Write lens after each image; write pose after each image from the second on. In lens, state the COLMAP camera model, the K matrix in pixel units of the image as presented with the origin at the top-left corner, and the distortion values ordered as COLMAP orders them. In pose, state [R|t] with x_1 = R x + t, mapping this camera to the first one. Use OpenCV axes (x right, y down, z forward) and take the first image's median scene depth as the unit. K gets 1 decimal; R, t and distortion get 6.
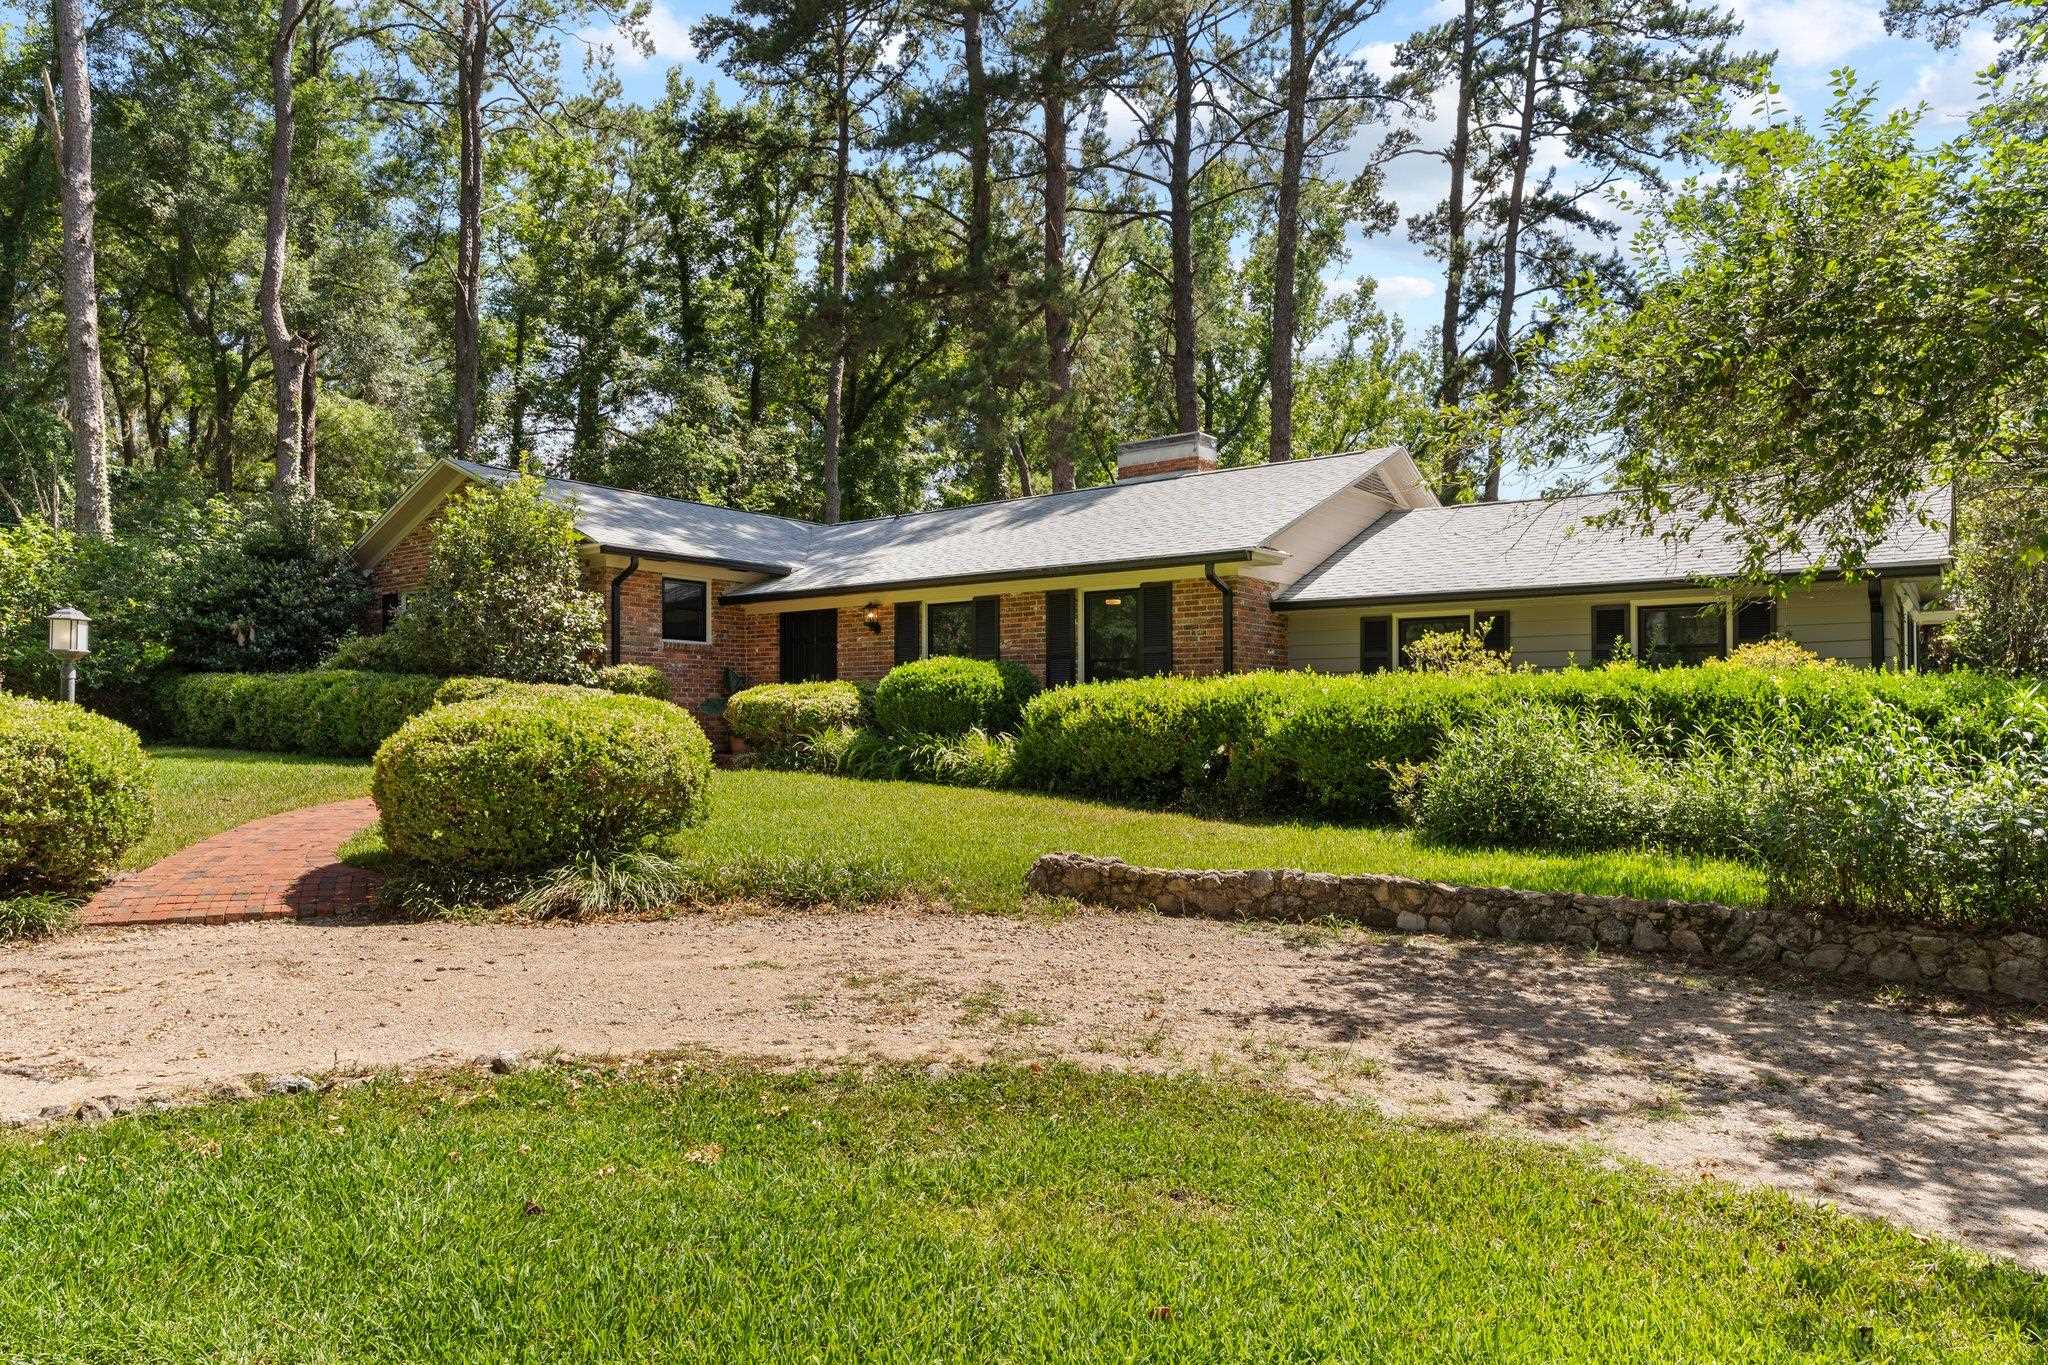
lens RADIAL K [[1305.7, 0, 1012.8], [0, 1305.7, 712.5], [0, 0, 1]] dist [0.002580, 0.000257]
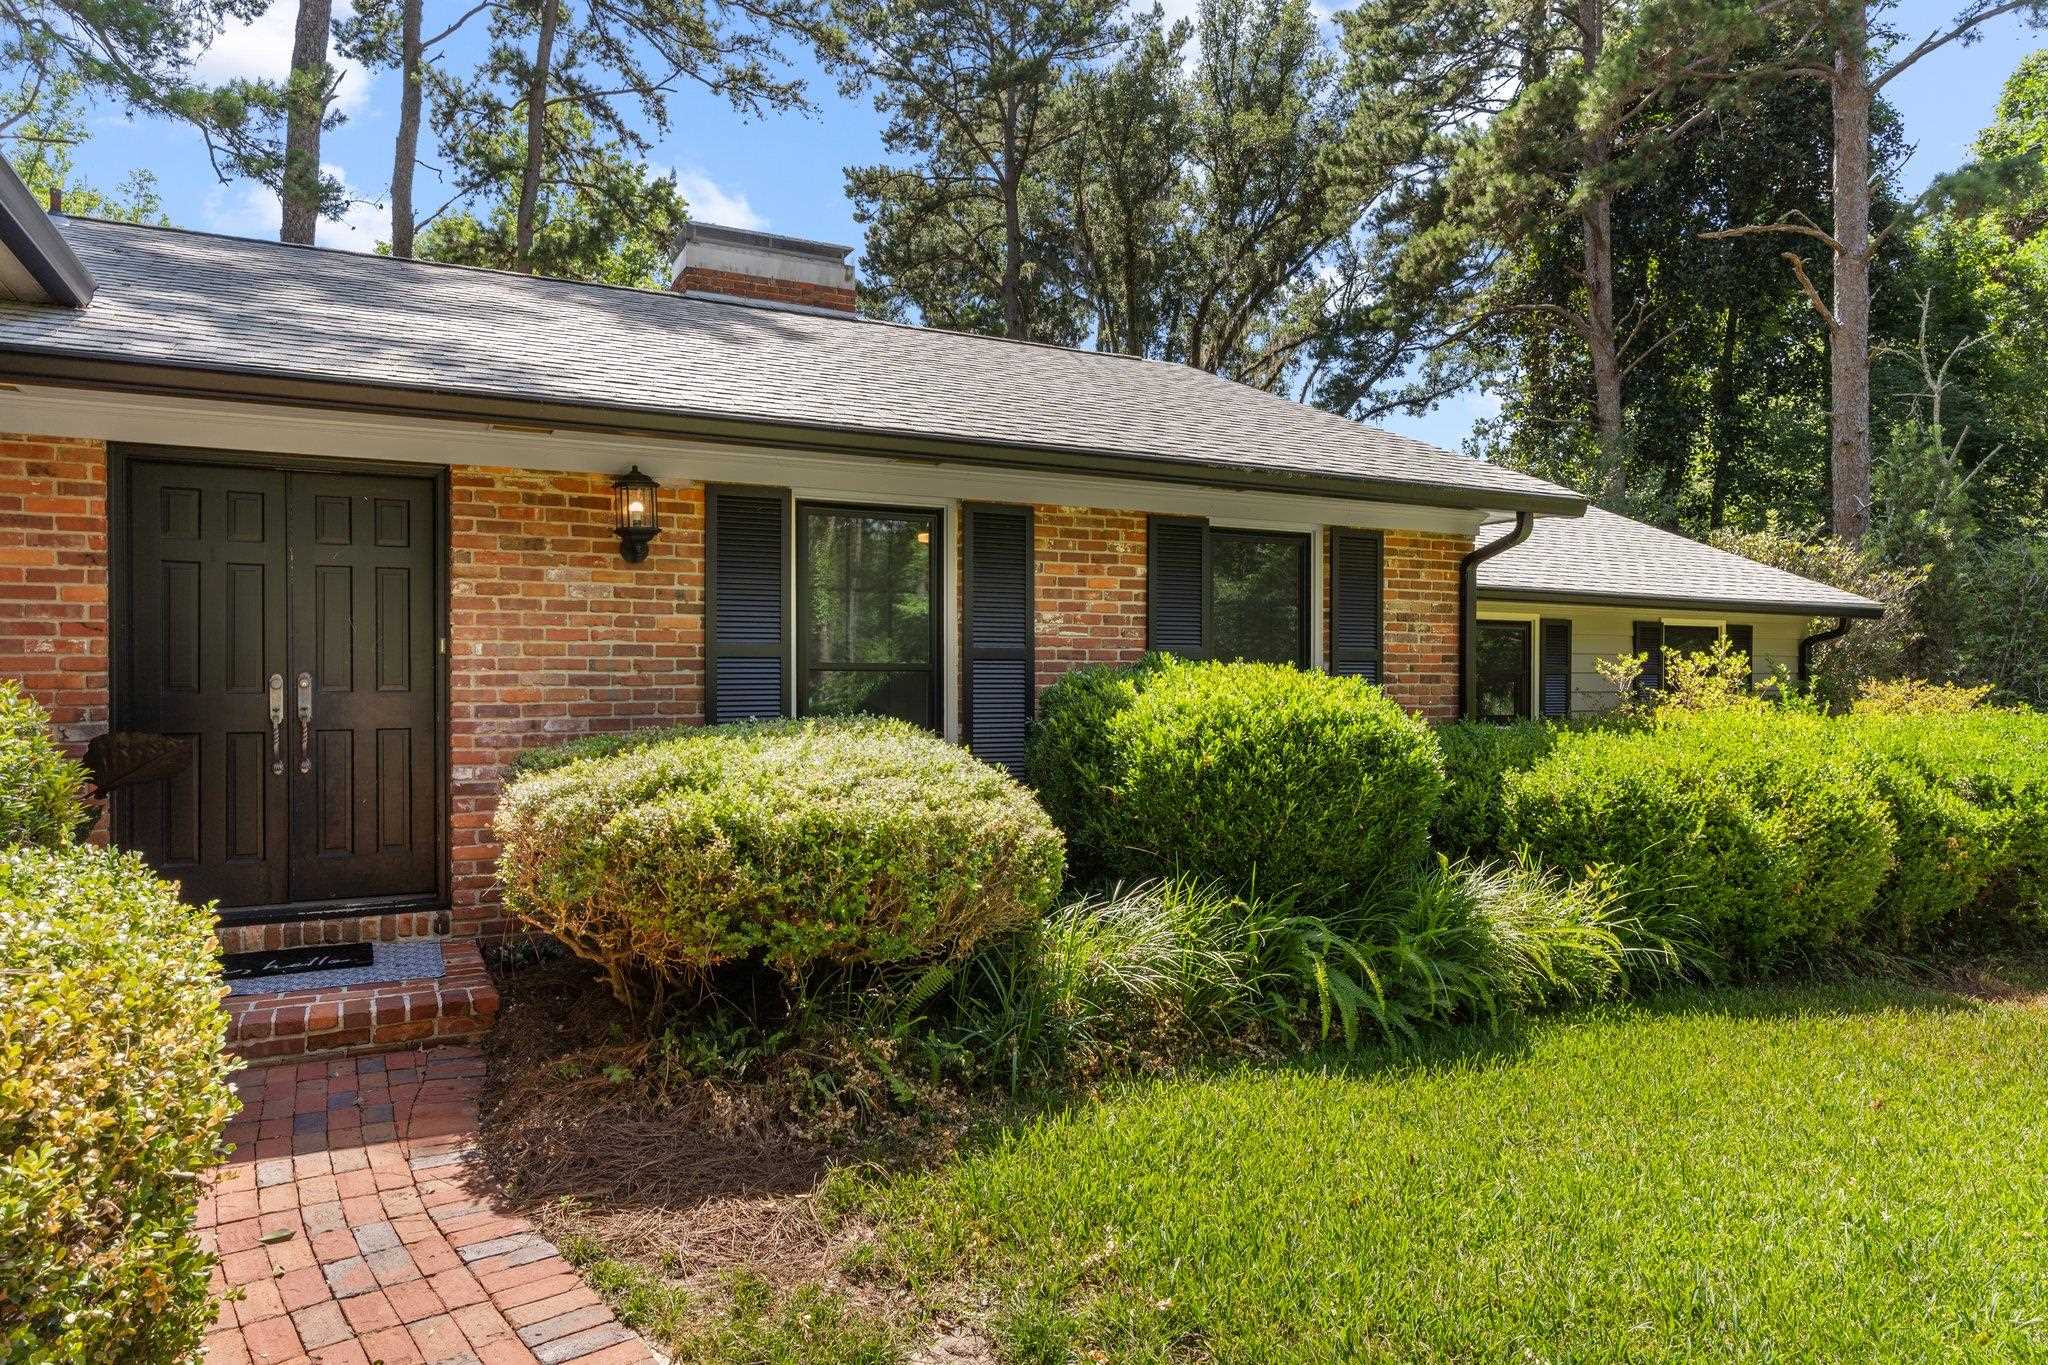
lens RADIAL K [[1241.8, 0, 1014.0], [0, 1241.8, 680.2], [0, 0, 1]] dist [0.004010, 0.000758]
pose [[0.444585, -0.000076, 0.895737, -0.252079], [-0.011936, 0.999911, 0.006009, -0.024358], [-0.895657, -0.013363, 0.444544, 0.561282]]
